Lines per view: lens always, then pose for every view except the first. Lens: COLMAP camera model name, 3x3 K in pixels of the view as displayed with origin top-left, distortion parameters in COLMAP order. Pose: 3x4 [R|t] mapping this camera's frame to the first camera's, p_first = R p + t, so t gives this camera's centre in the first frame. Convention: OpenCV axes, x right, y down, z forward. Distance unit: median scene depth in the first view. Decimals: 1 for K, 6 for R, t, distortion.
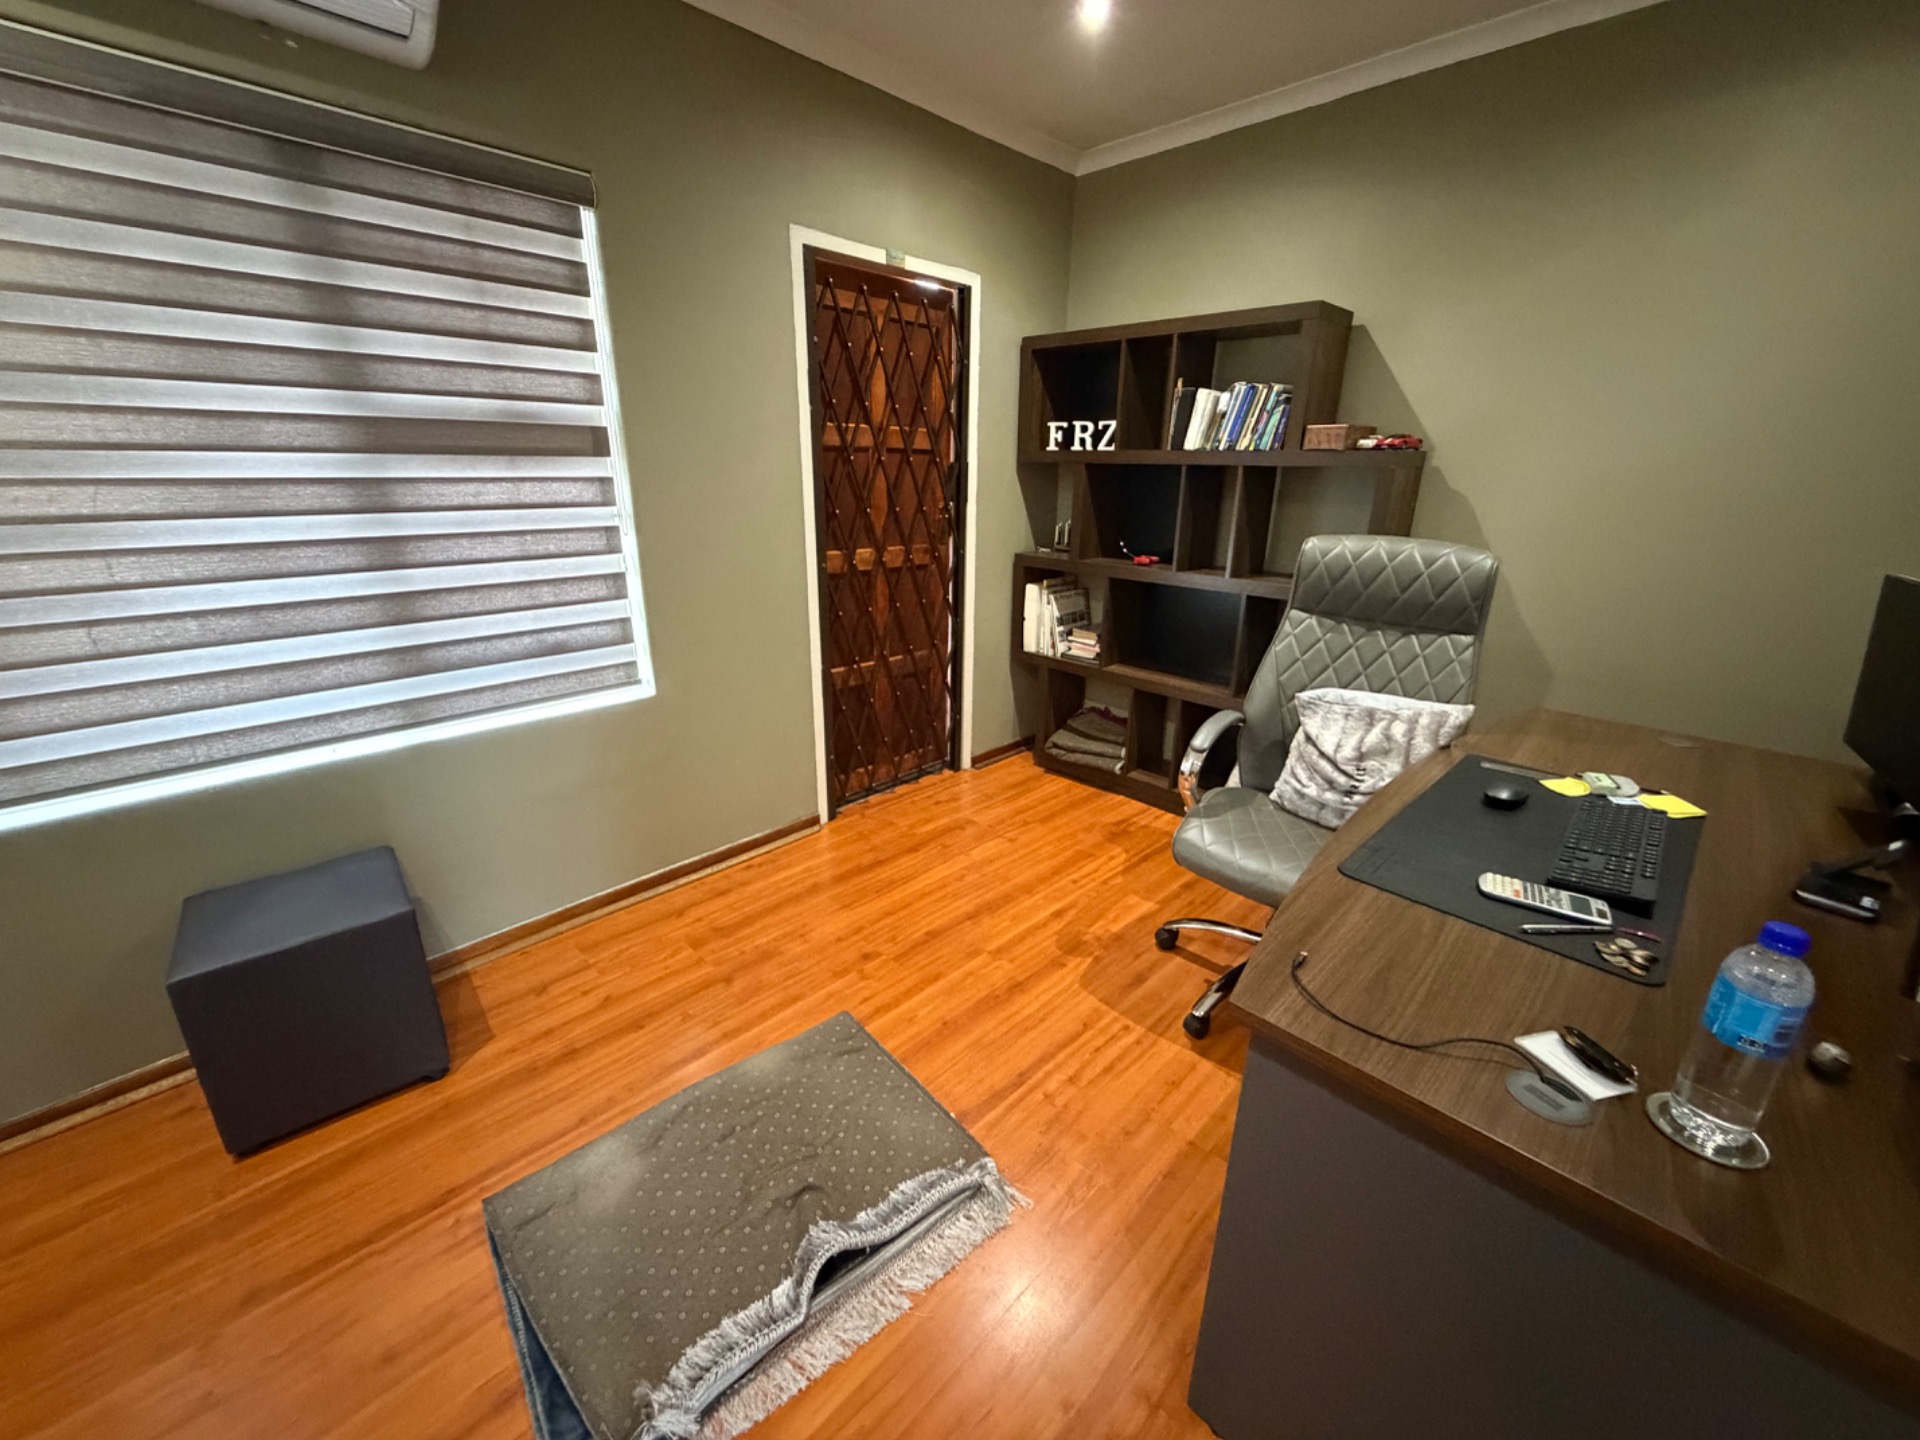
lens RADIAL K [[764.7, 0, 956.2], [0, 764.7, 715.1], [0, 0, 1]] dist [0.000751, -0.000197]
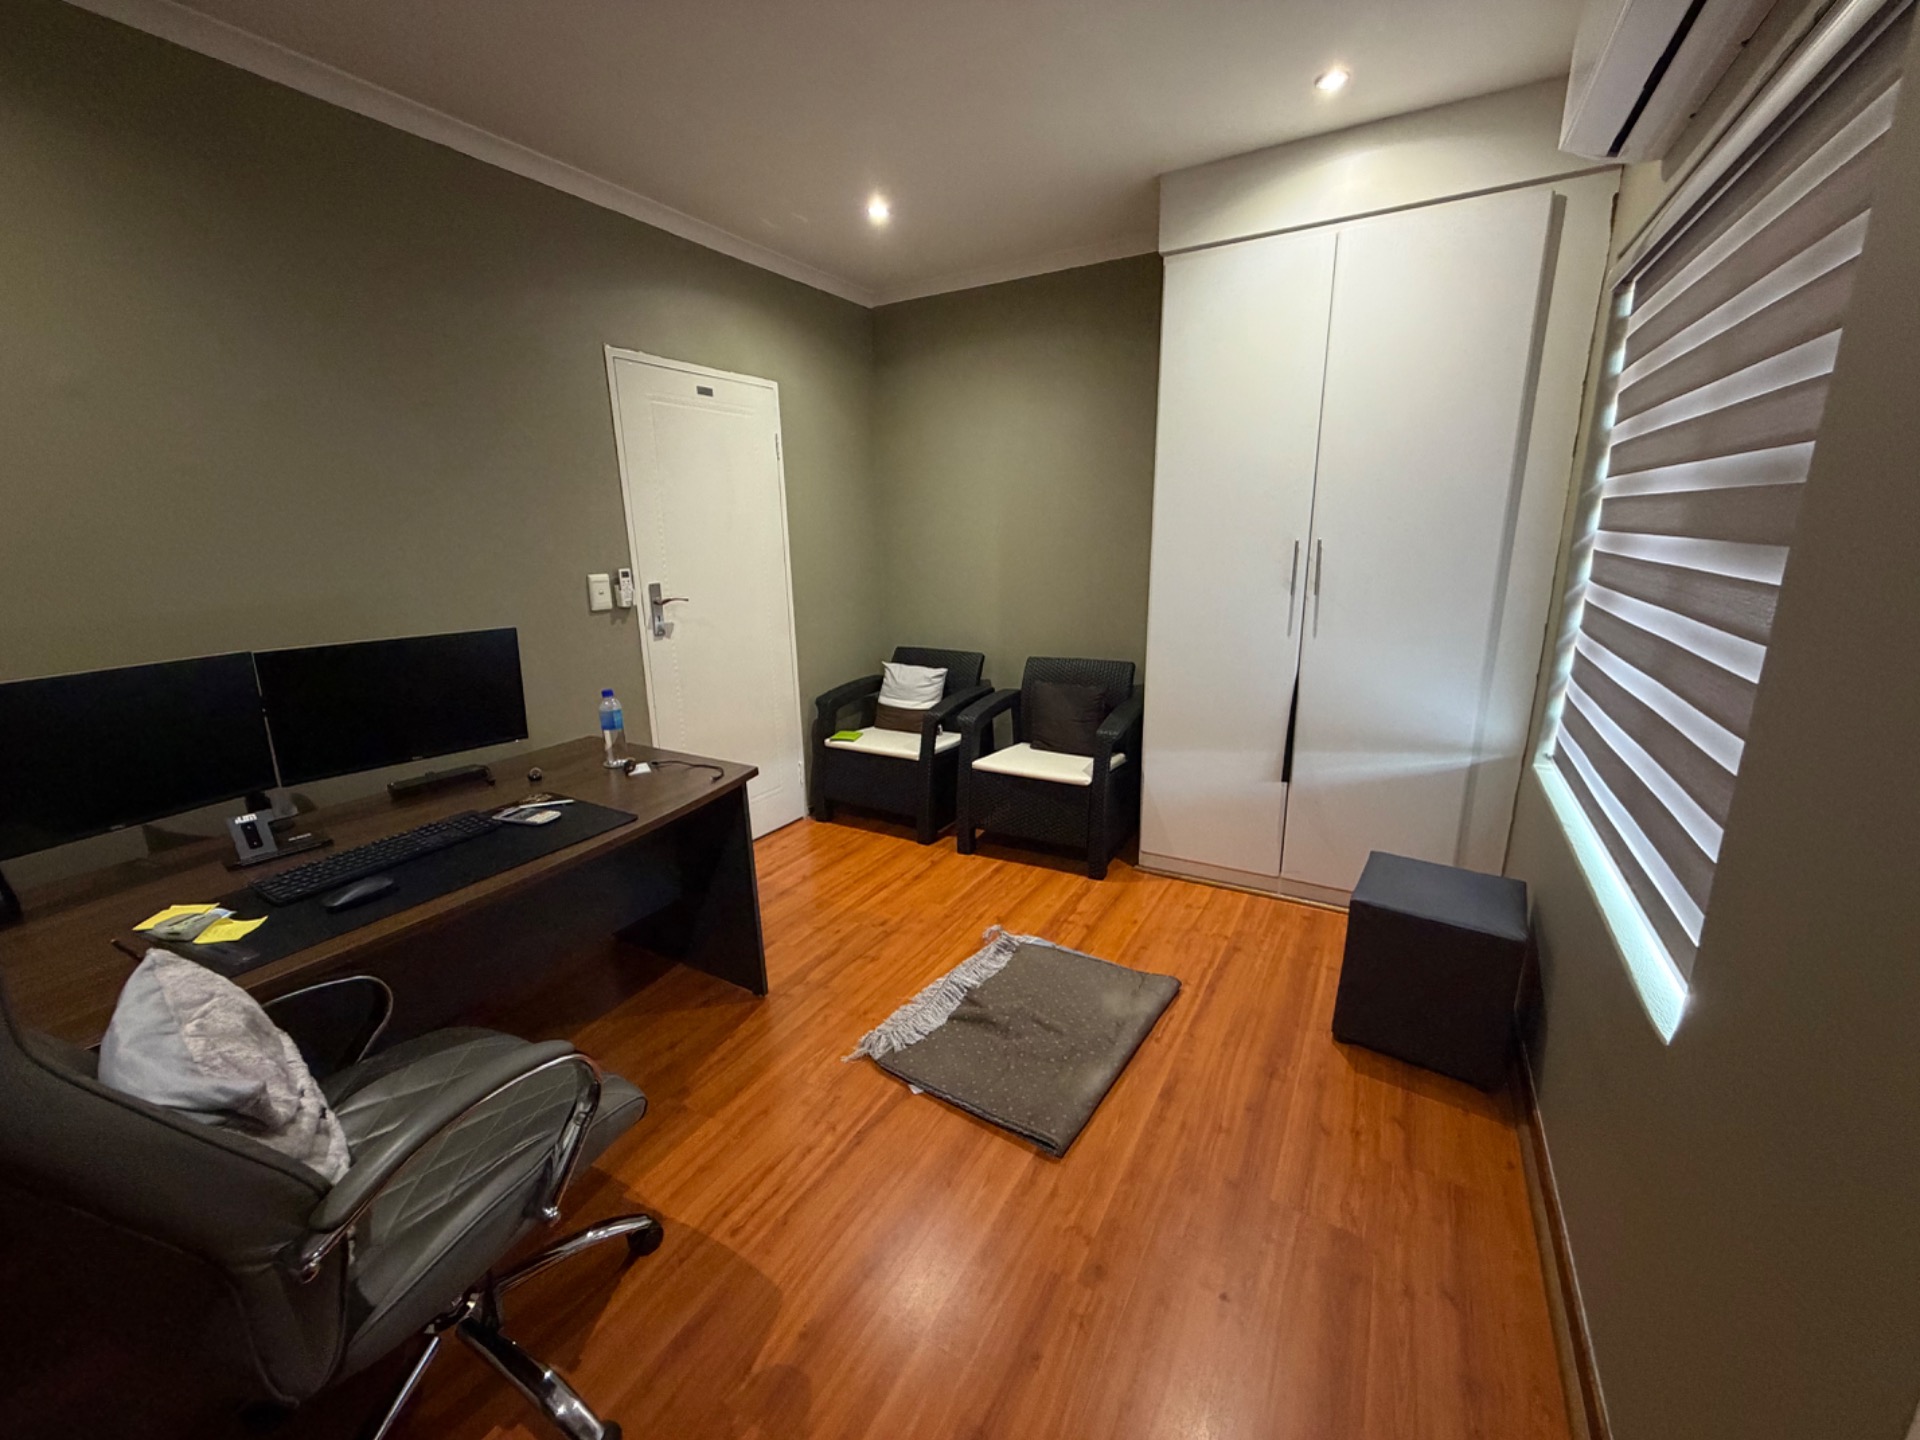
lens RADIAL K [[764.7, 0, 959.4], [0, 764.7, 720.2], [0, 0, 1]] dist [0.000751, -0.000197]
pose [[-0.968622, 0.068782, -0.238831, 0.152586], [-0.068956, 0.848845, 0.524124, -0.519648], [0.238781, 0.524147, -0.817467, 1.492936]]
